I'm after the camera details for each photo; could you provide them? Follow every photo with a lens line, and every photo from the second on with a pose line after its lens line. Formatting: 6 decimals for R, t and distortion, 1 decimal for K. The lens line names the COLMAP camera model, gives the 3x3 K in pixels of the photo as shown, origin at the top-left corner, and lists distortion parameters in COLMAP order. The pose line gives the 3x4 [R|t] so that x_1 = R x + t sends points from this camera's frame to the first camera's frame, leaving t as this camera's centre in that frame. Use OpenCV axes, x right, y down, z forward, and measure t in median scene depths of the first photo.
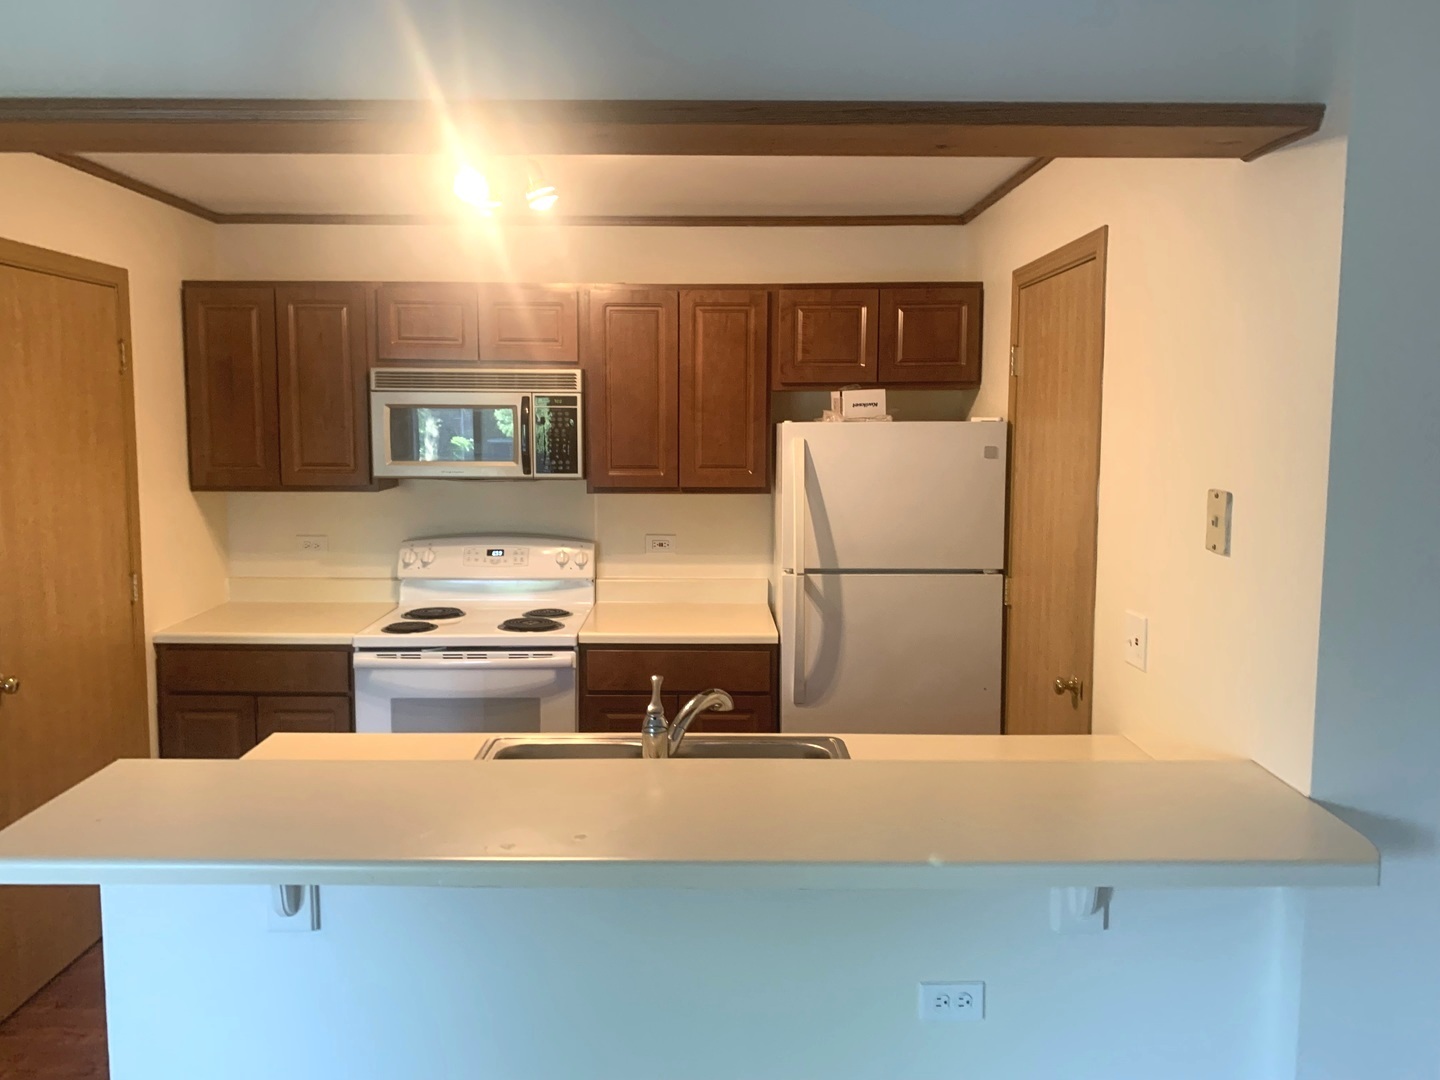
lens RADIAL K [[1090.5, 0, 711.0], [0, 1090.5, 537.1], [0, 0, 1]] dist [0.043557, -0.057445]
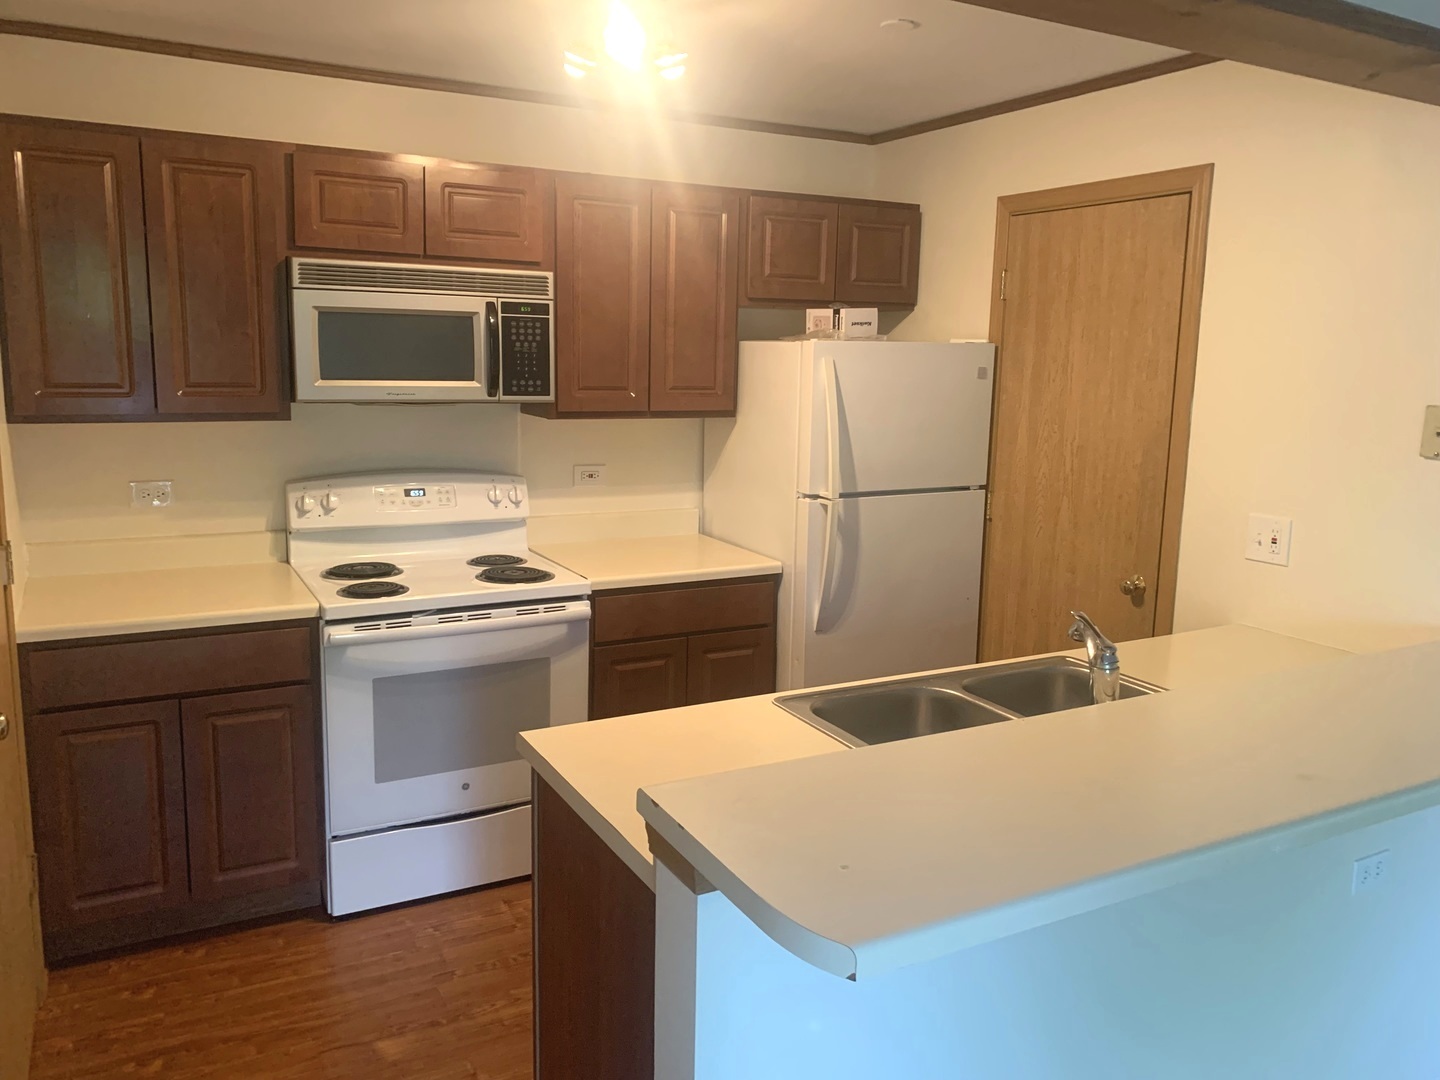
lens RADIAL K [[1090.5, 0, 723.5], [0, 1090.5, 538.4], [0, 0, 1]] dist [0.043557, -0.057445]
pose [[0.882652, -0.065057, 0.465504, -0.411852], [0.032423, 0.996443, 0.077780, -0.008763], [-0.468908, -0.053559, 0.881622, 0.172266]]
